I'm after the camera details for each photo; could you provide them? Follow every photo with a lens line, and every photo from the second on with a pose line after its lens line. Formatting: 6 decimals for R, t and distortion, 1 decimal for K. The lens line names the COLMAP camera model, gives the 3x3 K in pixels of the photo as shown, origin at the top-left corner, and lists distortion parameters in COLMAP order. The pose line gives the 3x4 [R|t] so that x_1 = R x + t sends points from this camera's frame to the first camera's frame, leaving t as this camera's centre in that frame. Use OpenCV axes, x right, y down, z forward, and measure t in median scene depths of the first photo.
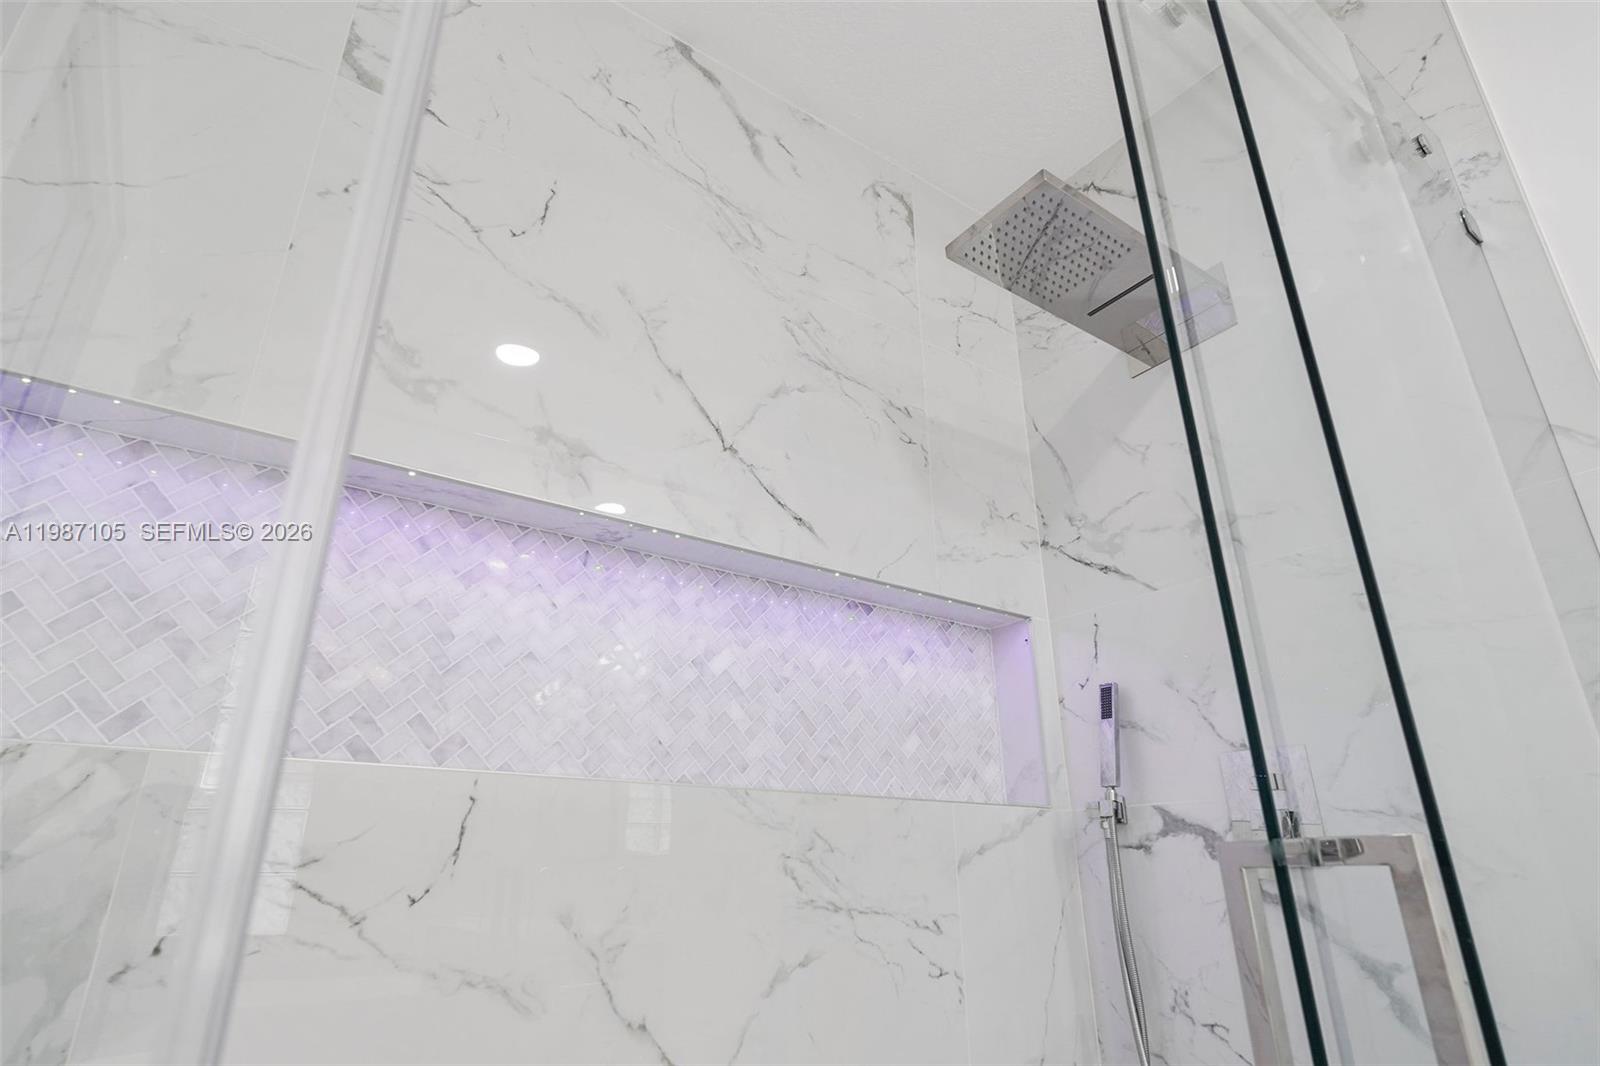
lens RADIAL K [[857.4, 0, 797.1], [0, 857.4, 525.6], [0, 0, 1]] dist [-0.000960, 0.000345]
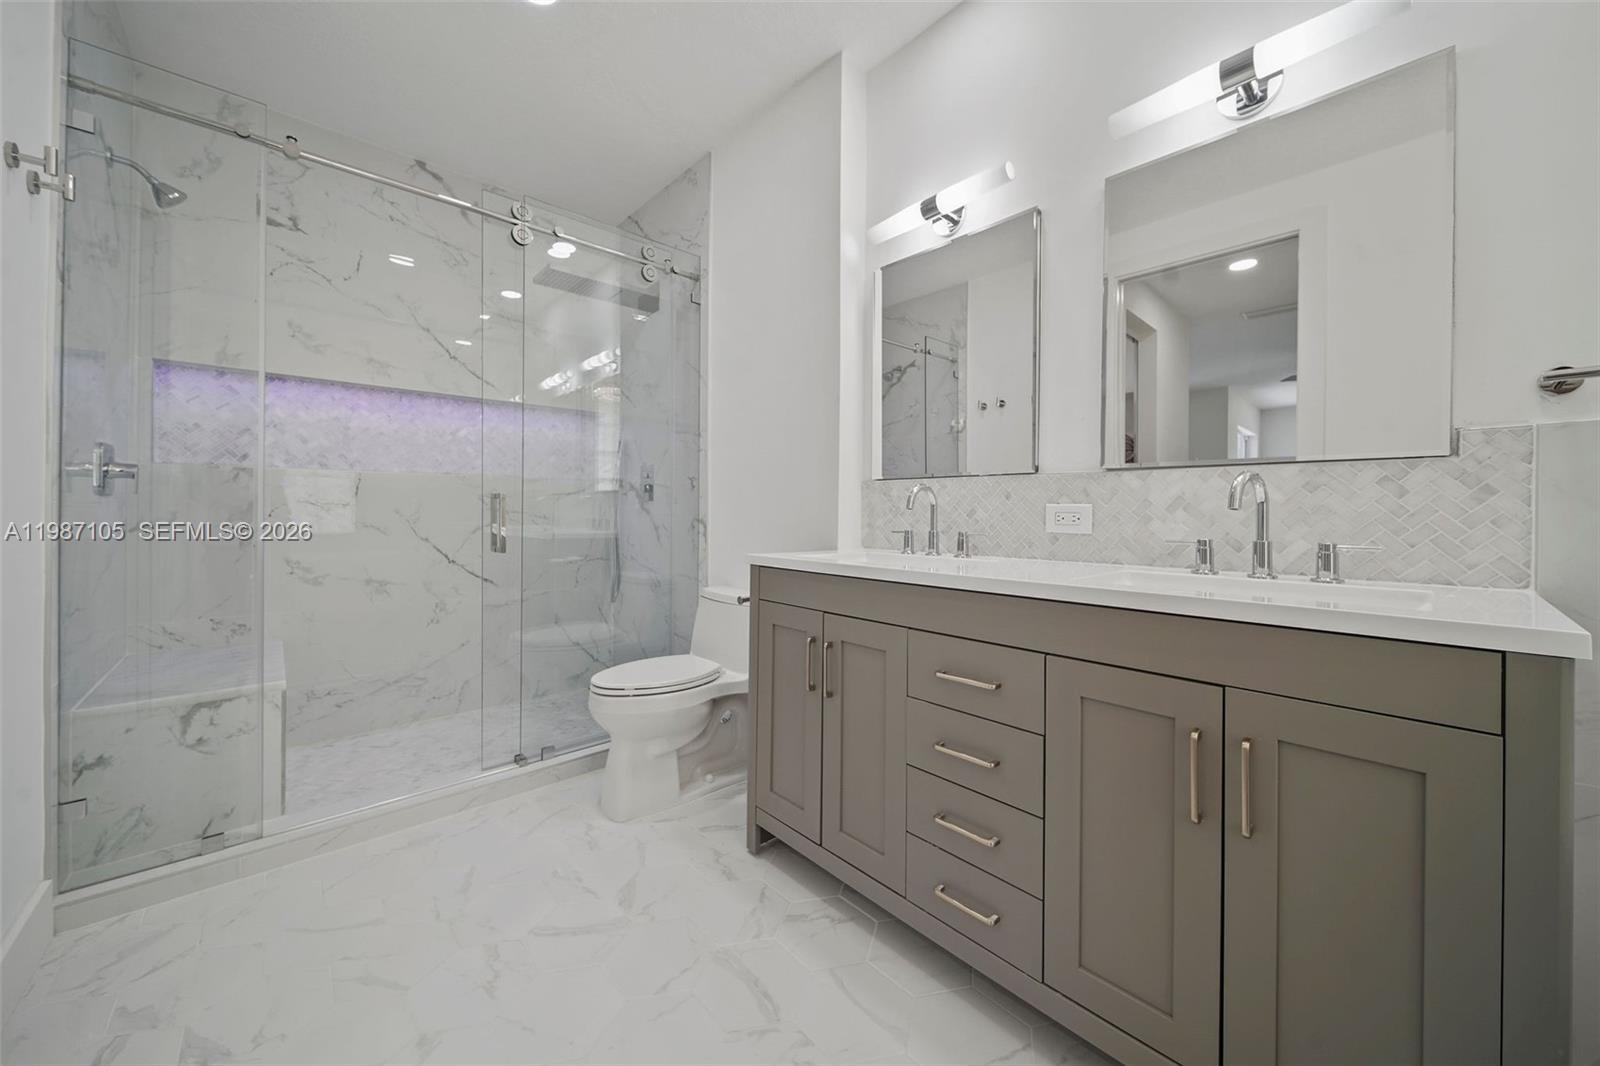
lens RADIAL K [[578.3, 0, 792.4], [0, 578.3, 504.2], [0, 0, 1]] dist [0.000229, -0.000037]
pose [[0.994989, 0.009872, 0.099493, 0.859712], [-0.046193, 0.927926, 0.369892, -0.405339], [-0.088670, -0.372635, 0.923732, -1.026948]]
